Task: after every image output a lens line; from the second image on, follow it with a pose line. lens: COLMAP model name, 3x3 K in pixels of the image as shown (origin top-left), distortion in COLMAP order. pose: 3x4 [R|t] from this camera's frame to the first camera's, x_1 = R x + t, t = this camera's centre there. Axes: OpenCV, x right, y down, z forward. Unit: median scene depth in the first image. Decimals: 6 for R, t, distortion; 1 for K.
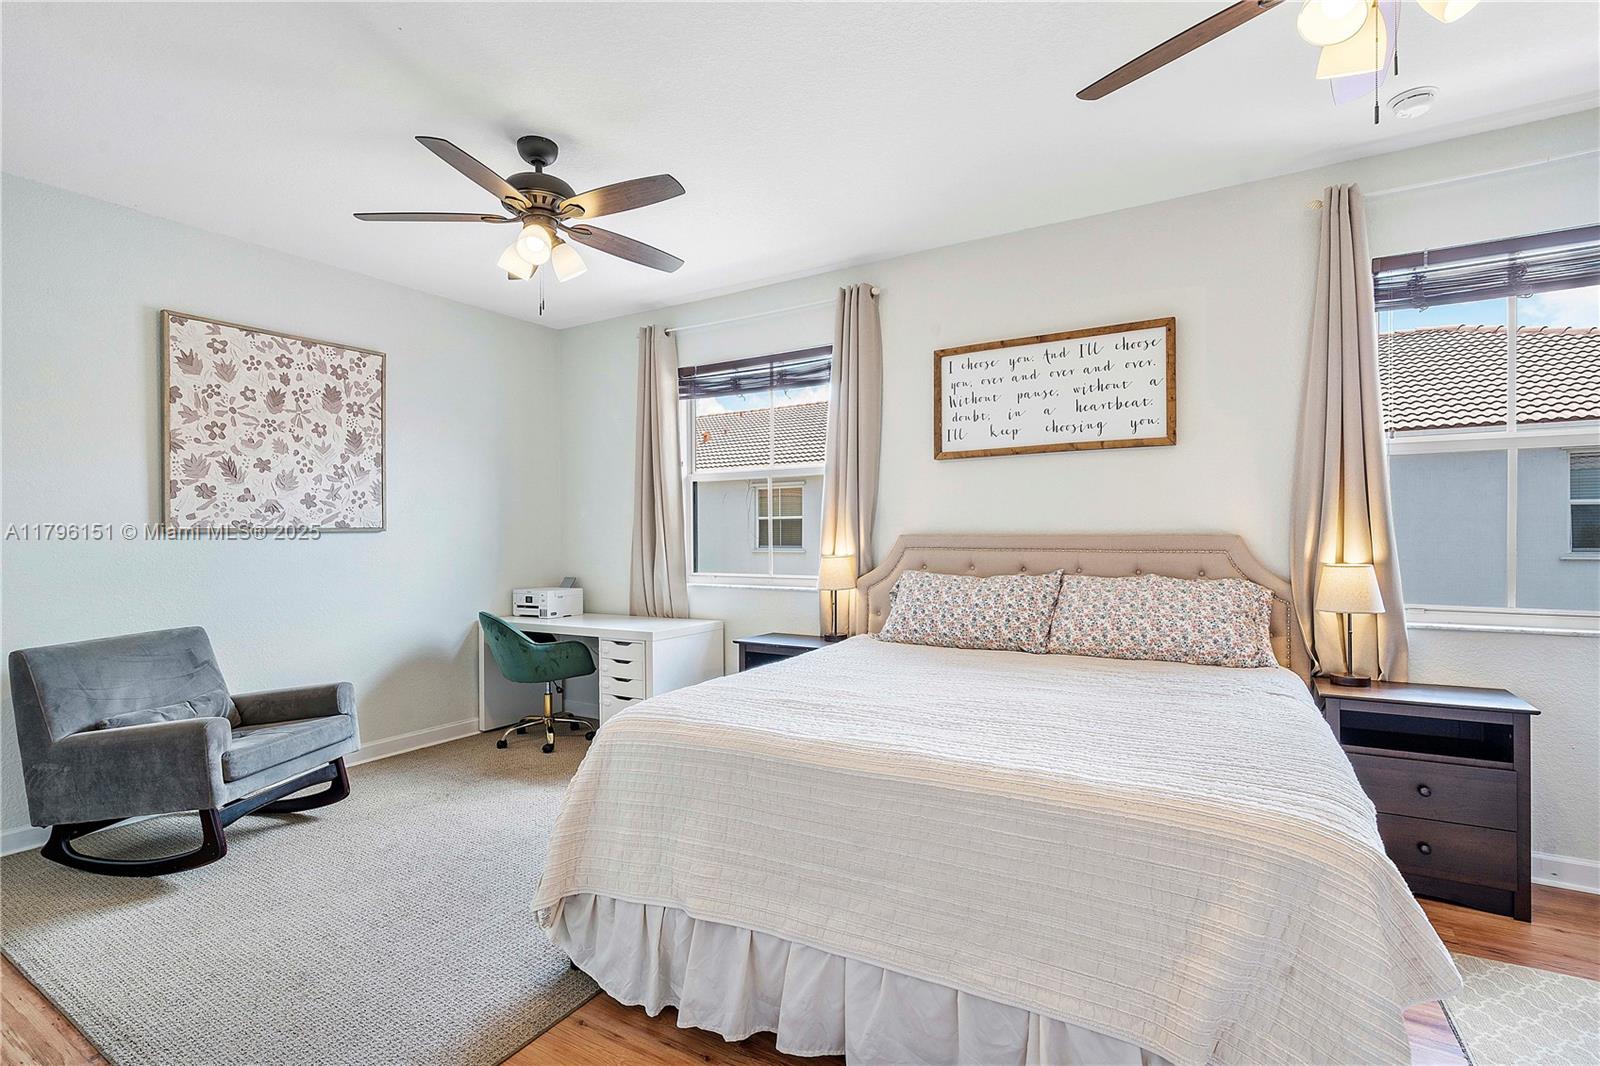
lens RADIAL K [[739.6, 0, 788.5], [0, 739.6, 540.0], [0, 0, 1]] dist [-0.004368, 0.002465]
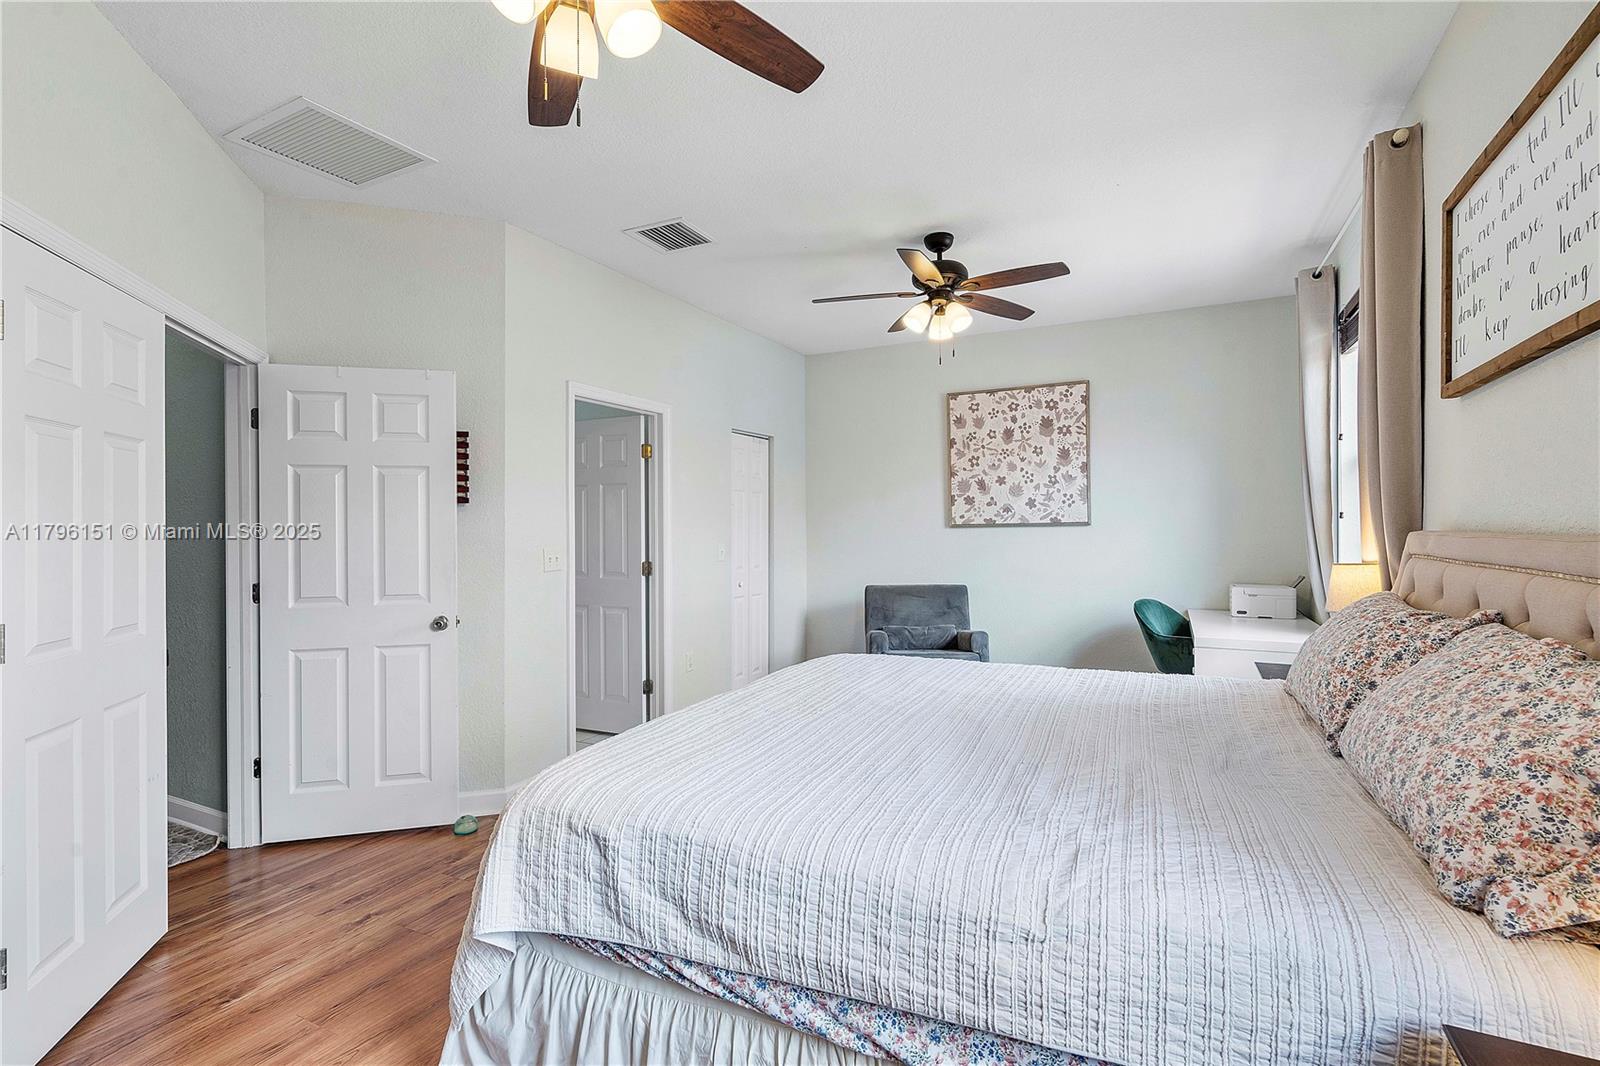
lens RADIAL K [[739.6, 0, 809.8], [0, 739.6, 523.1], [0, 0, 1]] dist [-0.004368, 0.002465]
pose [[0.097554, -0.002444, -0.995227, 0.731037], [-0.003379, 0.999990, -0.002787, -0.011637], [0.995225, 0.003635, 0.097545, 0.486052]]
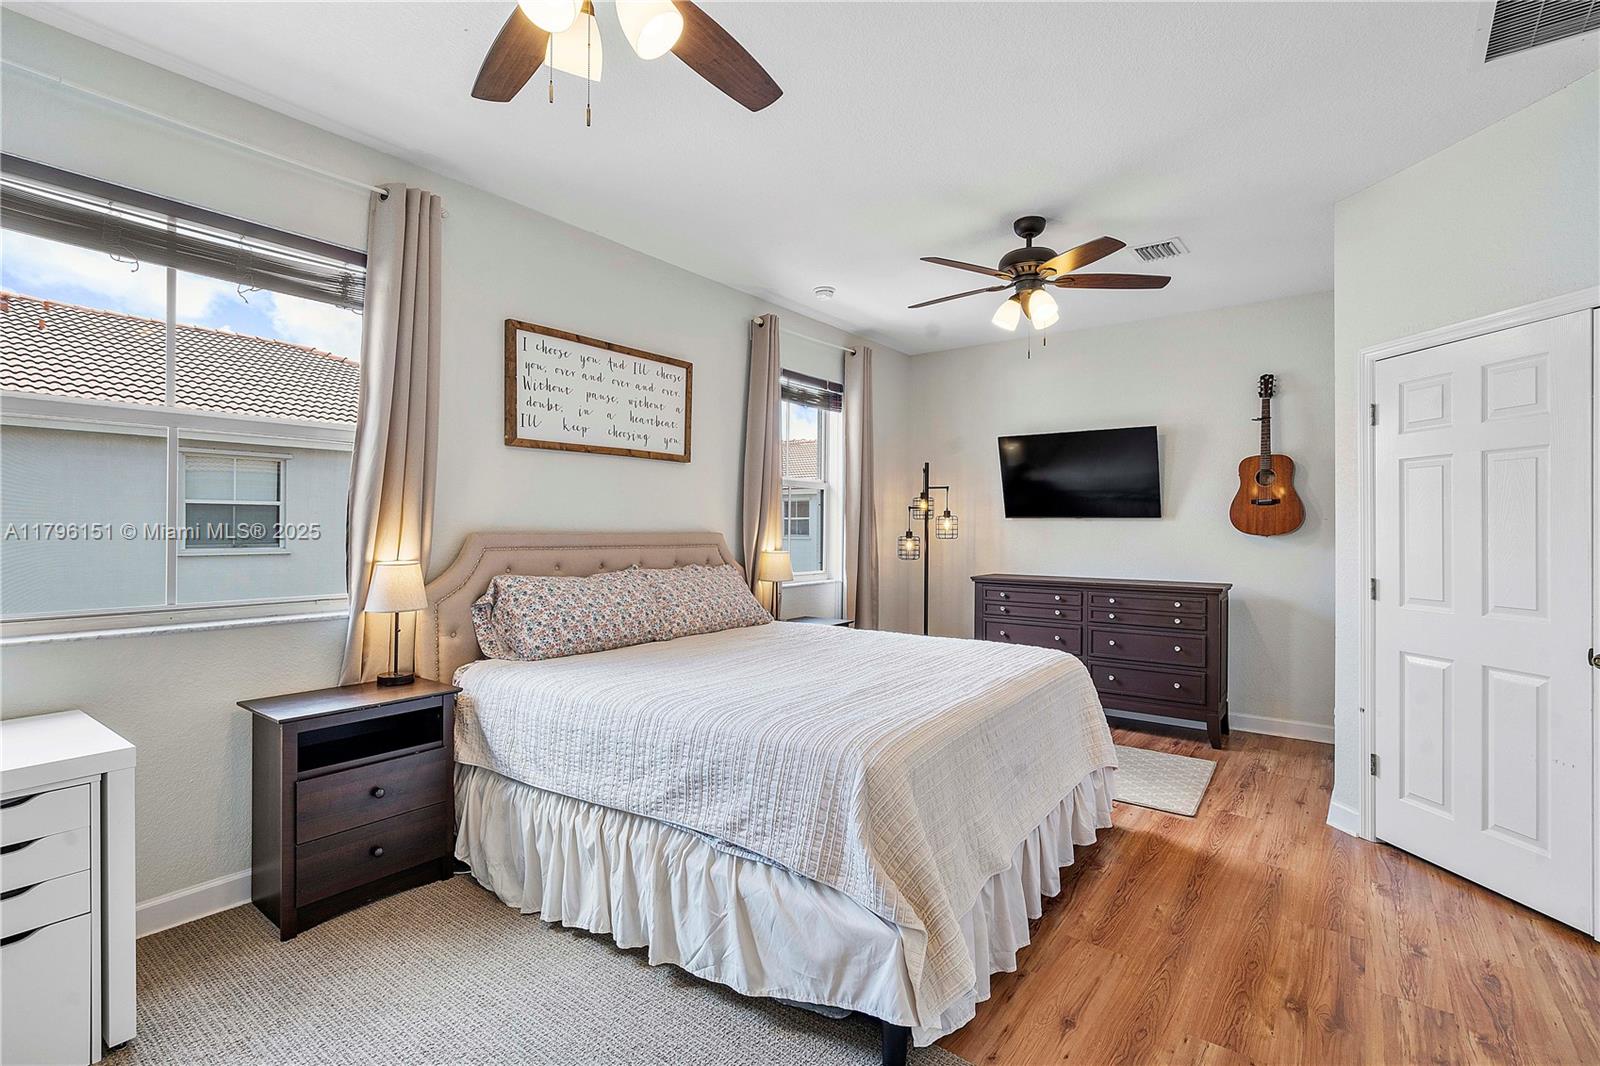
lens RADIAL K [[739.6, 0, 793.2], [0, 739.6, 529.3], [0, 0, 1]] dist [-0.004368, 0.002465]
pose [[0.103945, 0.001564, 0.994582, -0.645985], [0.001594, 0.999997, -0.001739, -0.008987], [-0.994582, 0.001766, 0.103942, 0.602520]]
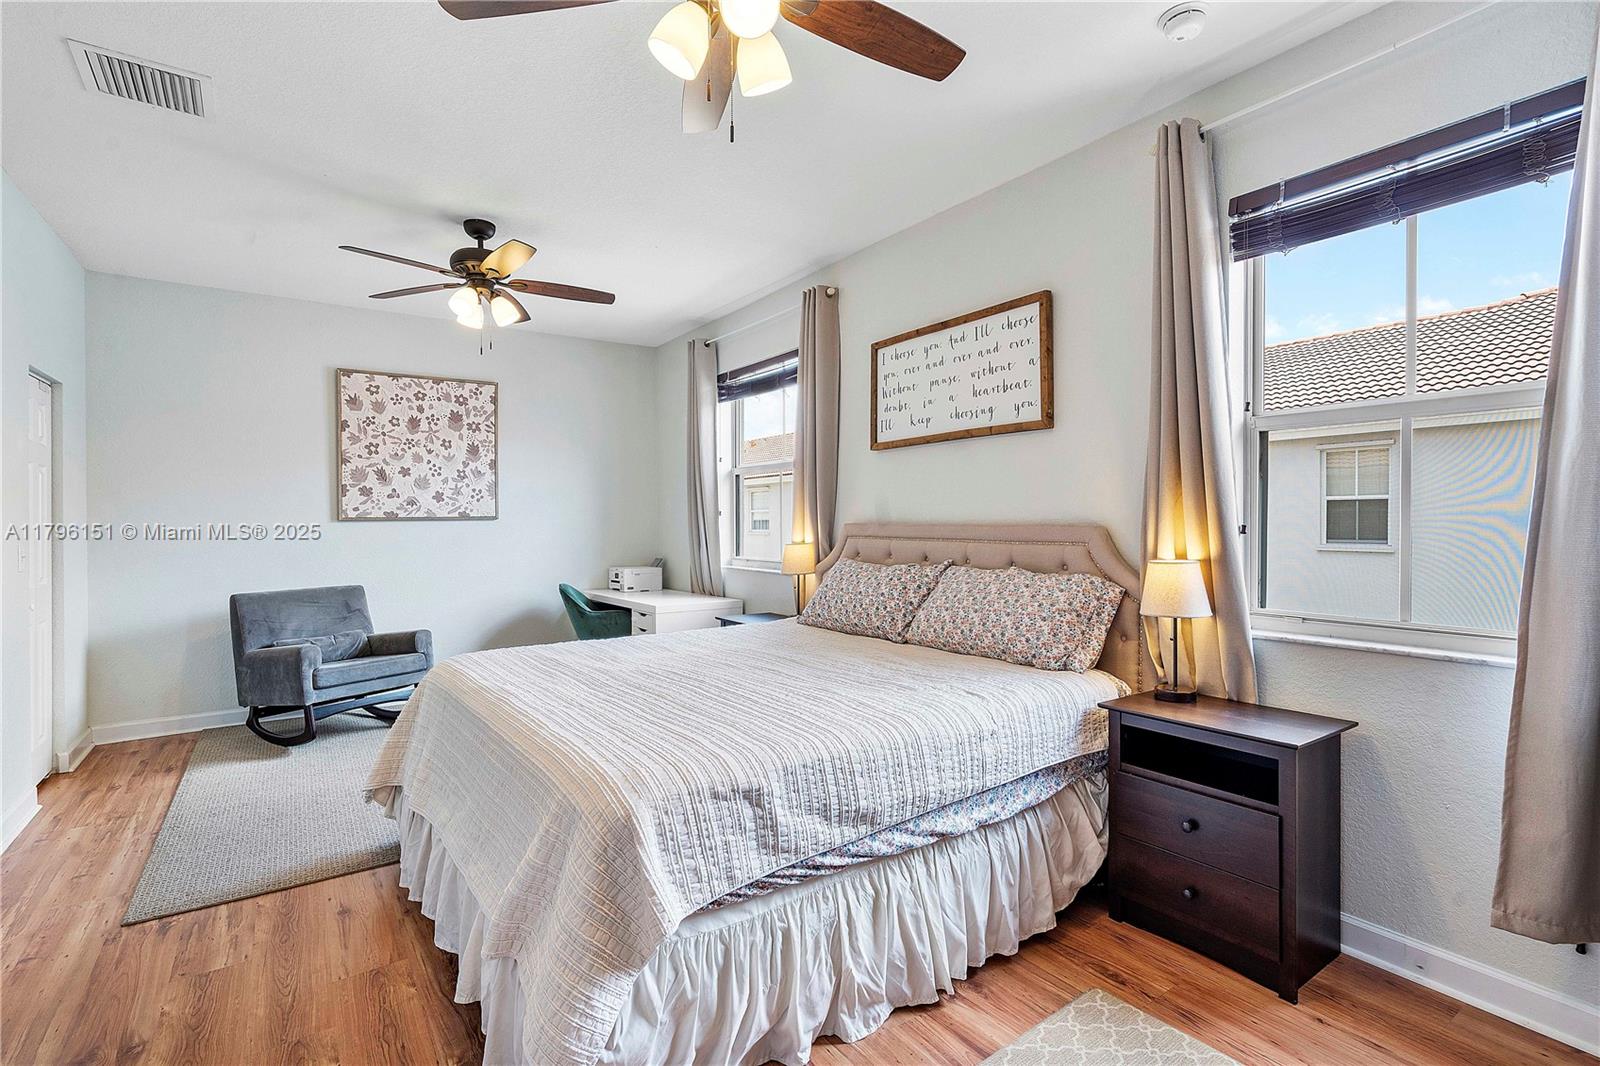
lens RADIAL K [[739.6, 0, 793.7], [0, 739.6, 526.9], [0, 0, 1]] dist [-0.004368, 0.002465]
pose [[0.915378, 0.005685, -0.402555, 0.529807], [-0.005225, 0.999984, 0.002242, -0.004544], [0.402561, 0.000051, 0.915393, 0.020757]]
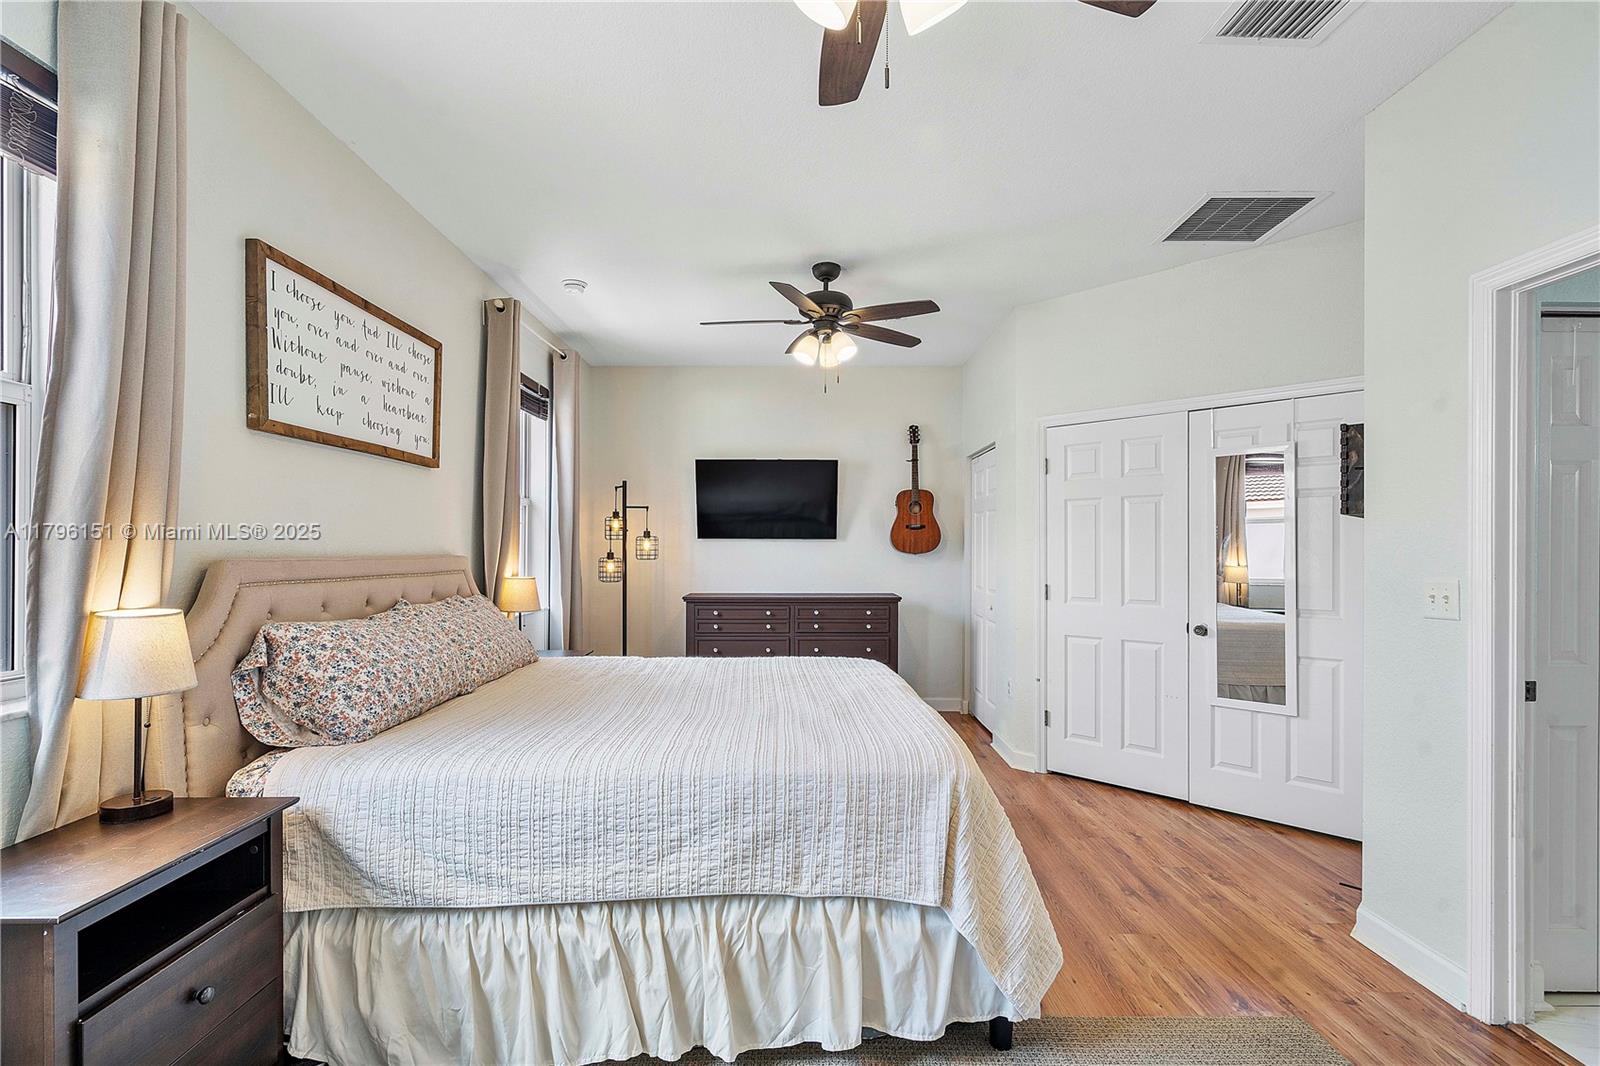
lens RADIAL K [[739.6, 0, 786.3], [0, 739.6, 557.2], [0, 0, 1]] dist [-0.004368, 0.002465]
pose [[-0.521204, -0.007932, 0.853395, -0.525546], [0.006469, 0.999891, 0.013245, -0.014210], [-0.853408, 0.012424, -0.521096, 0.984278]]
